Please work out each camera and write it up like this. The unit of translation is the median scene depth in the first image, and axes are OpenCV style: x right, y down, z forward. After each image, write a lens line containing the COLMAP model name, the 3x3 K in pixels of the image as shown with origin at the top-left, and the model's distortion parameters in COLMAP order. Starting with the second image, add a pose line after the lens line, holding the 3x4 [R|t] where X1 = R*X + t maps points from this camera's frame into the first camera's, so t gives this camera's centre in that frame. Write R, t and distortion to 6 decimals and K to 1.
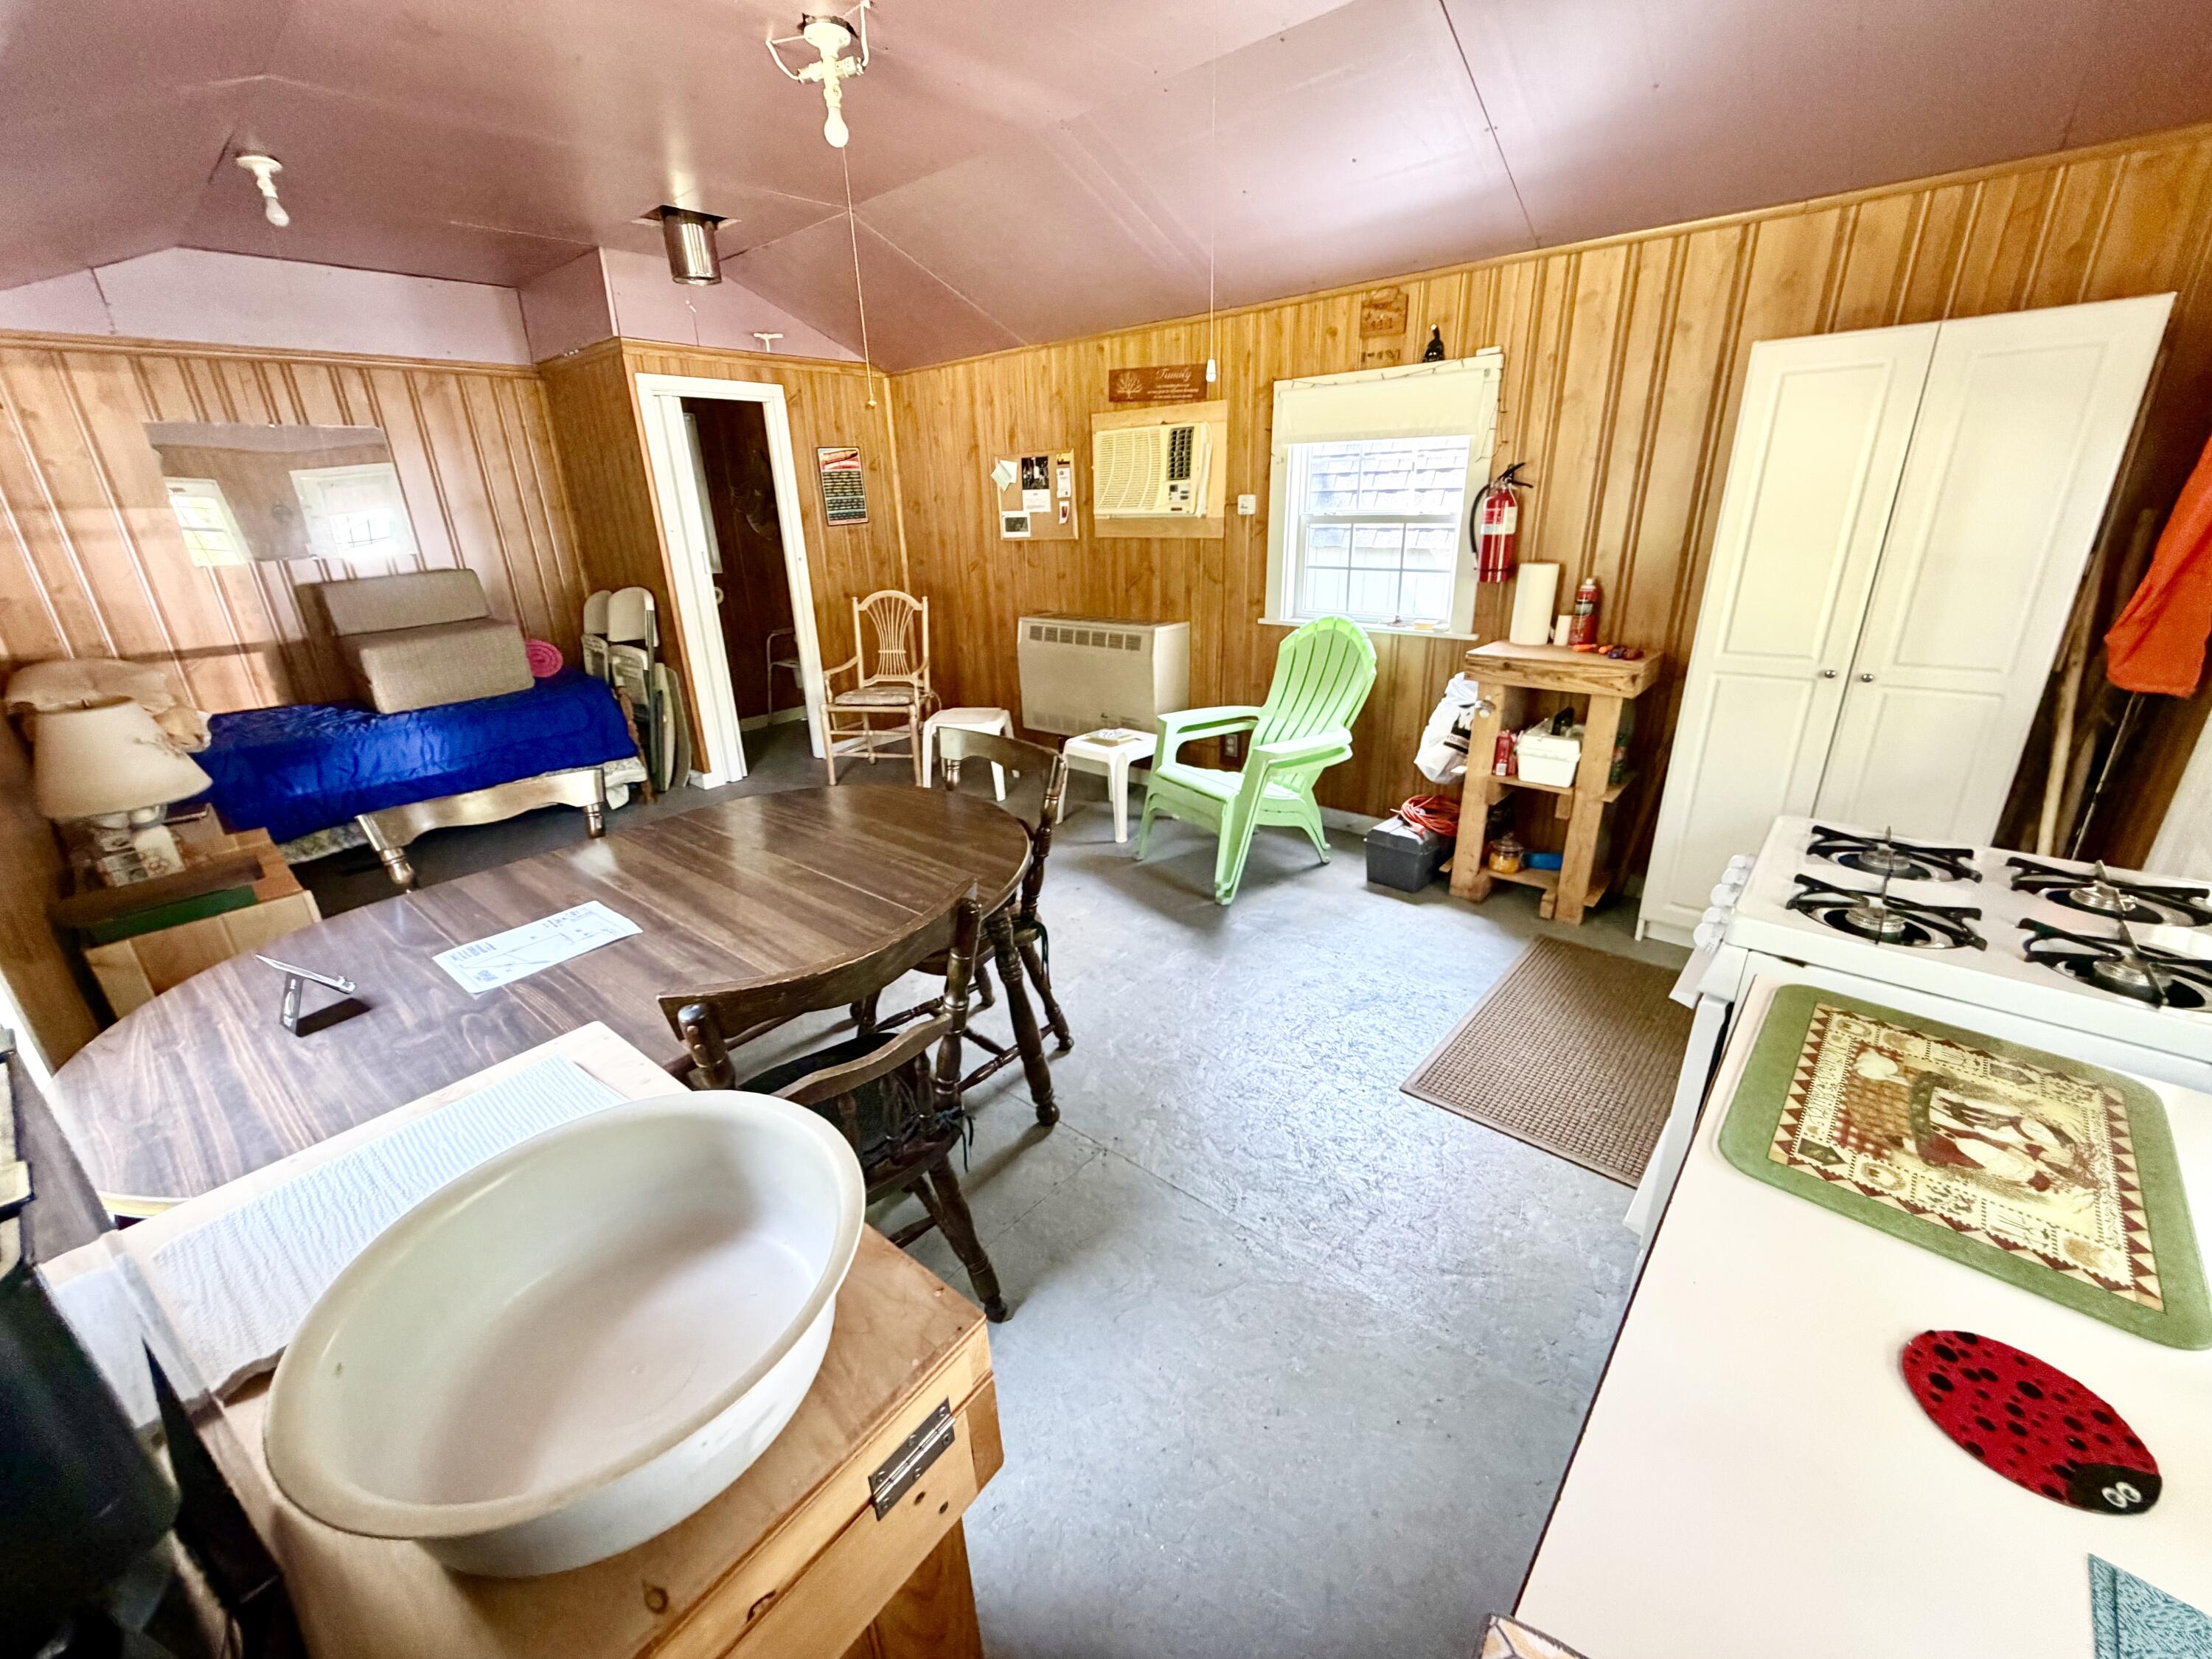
lens RADIAL K [[885.2, 0, 1094.4], [0, 885.2, 832.9], [0, 0, 1]] dist [-0.002144, 0.000408]
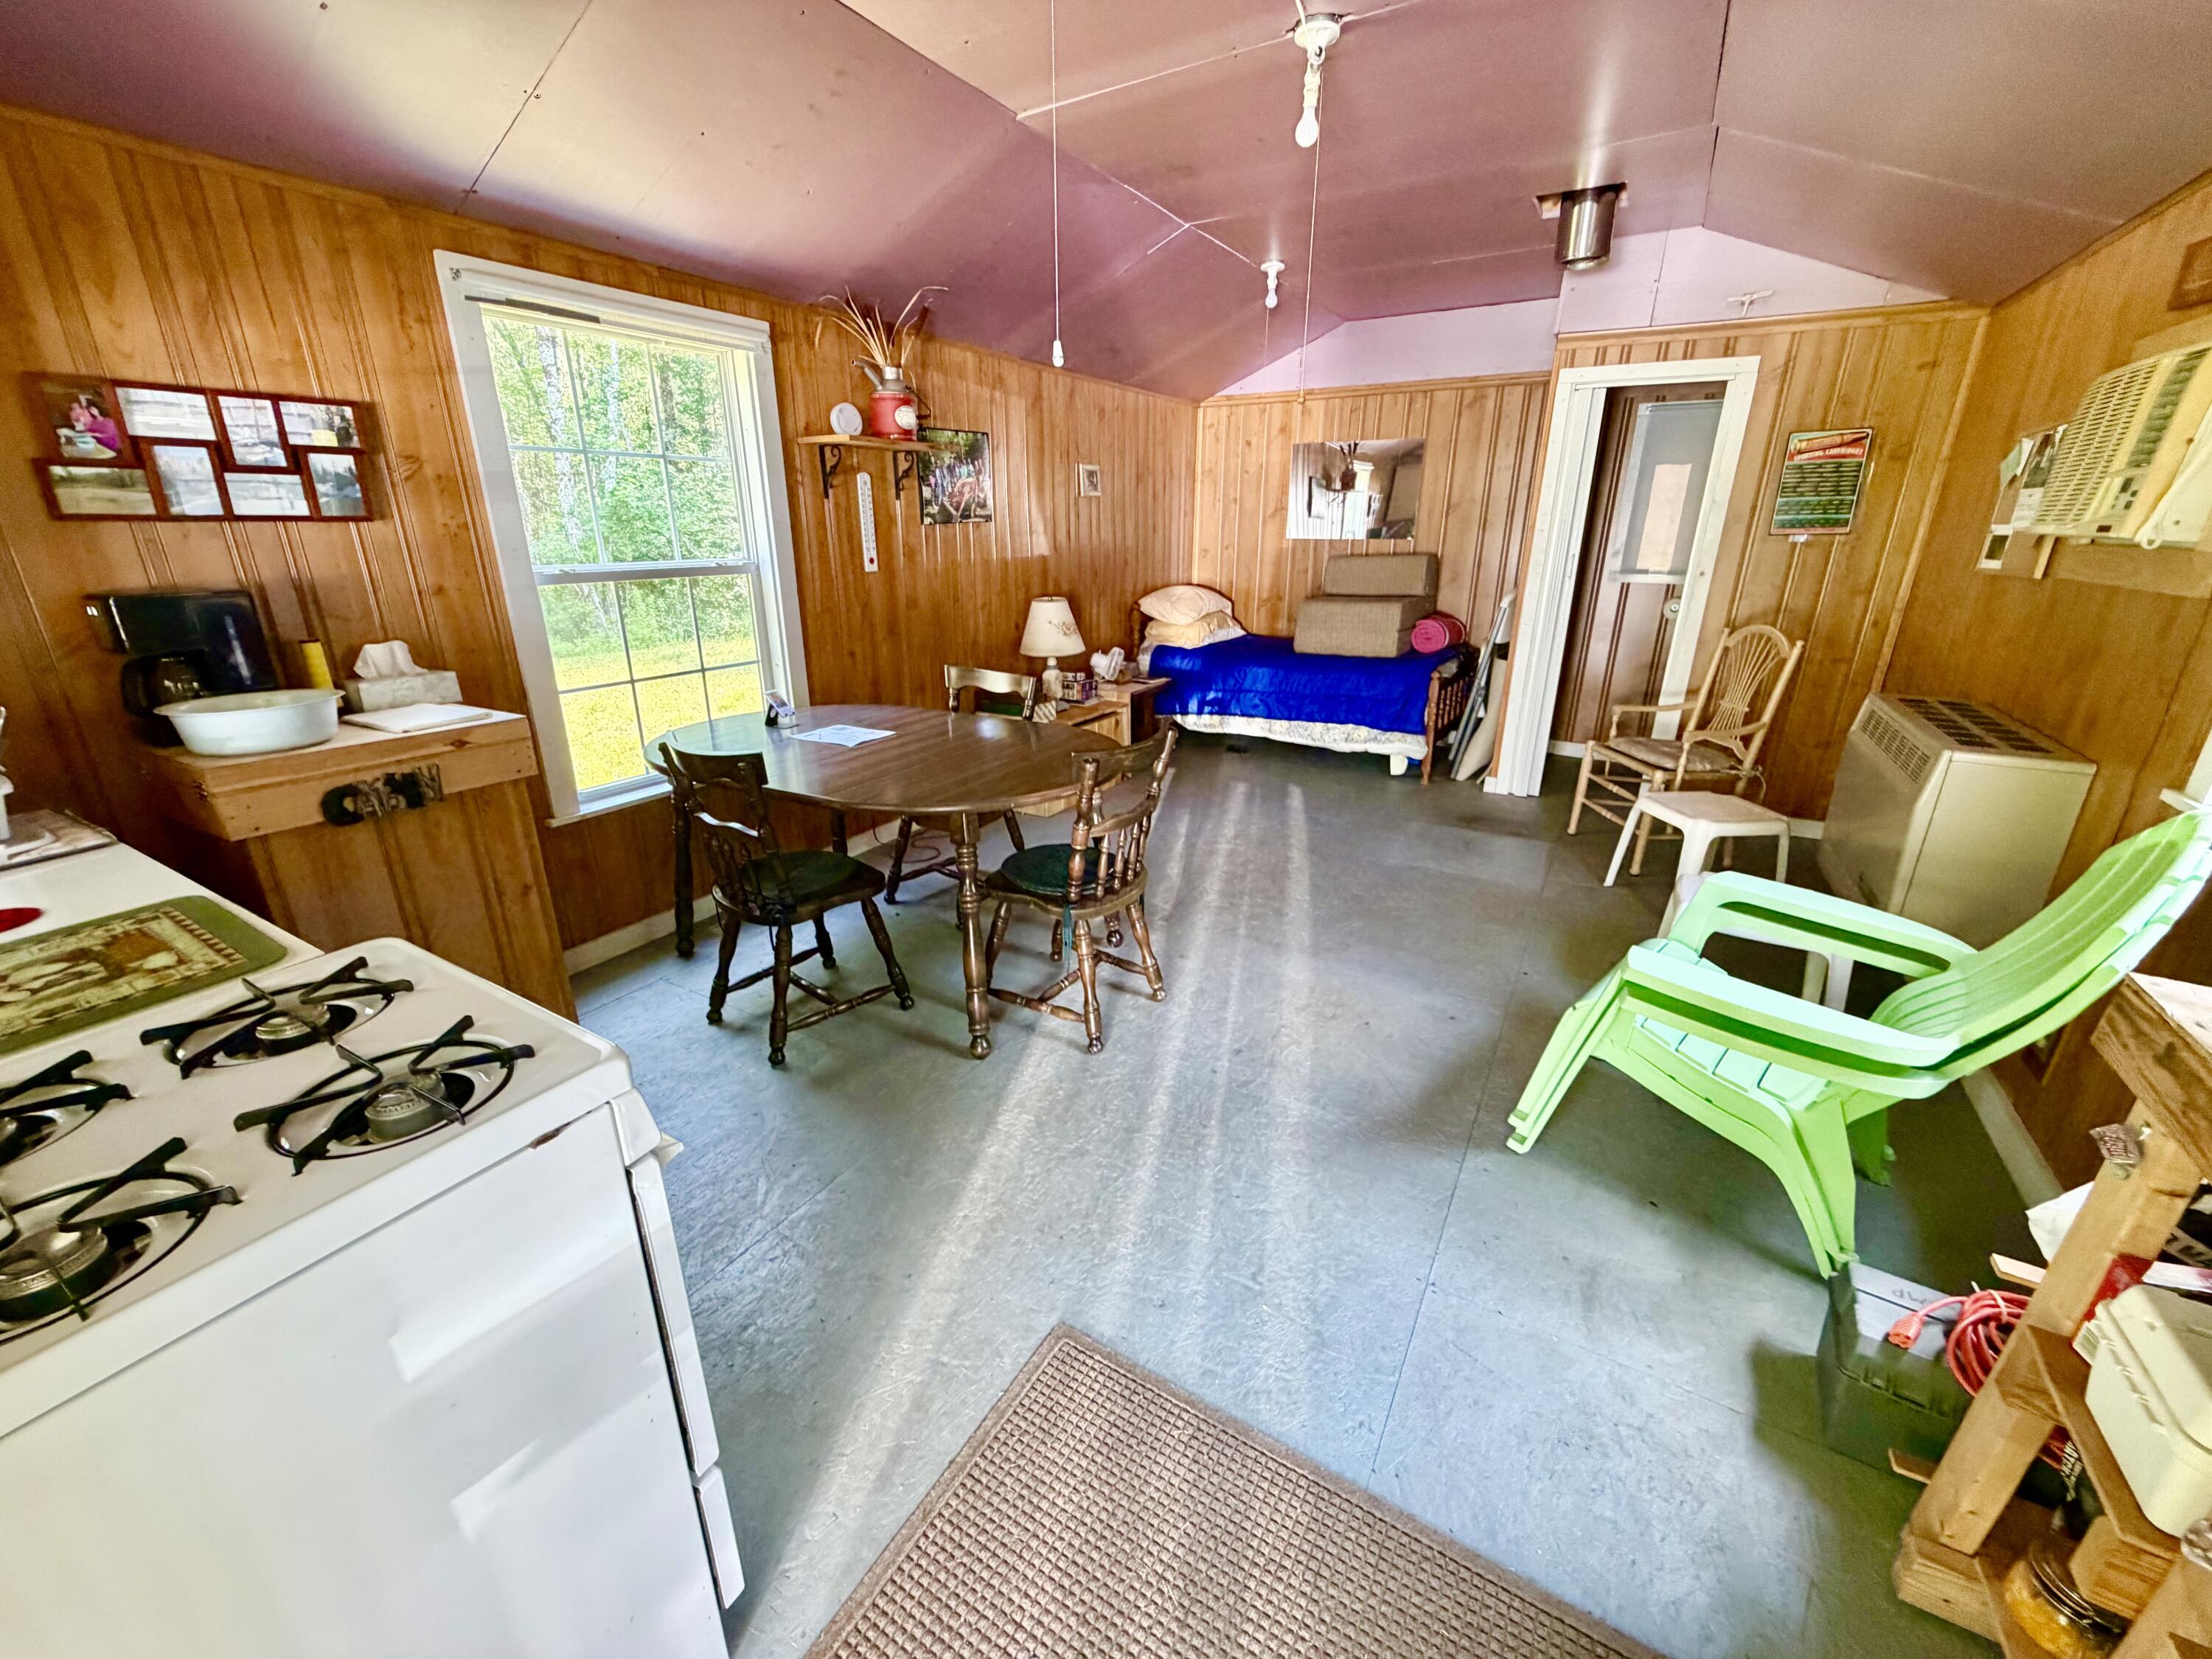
lens RADIAL K [[885.2, 0, 1092.2], [0, 885.2, 825.0], [0, 0, 1]] dist [-0.002144, 0.000408]
pose [[0.178247, 0.350085, -0.919603, 0.871061], [-0.354734, 0.894587, 0.271804, -0.278725], [0.917819, 0.277766, 0.283644, 0.715419]]
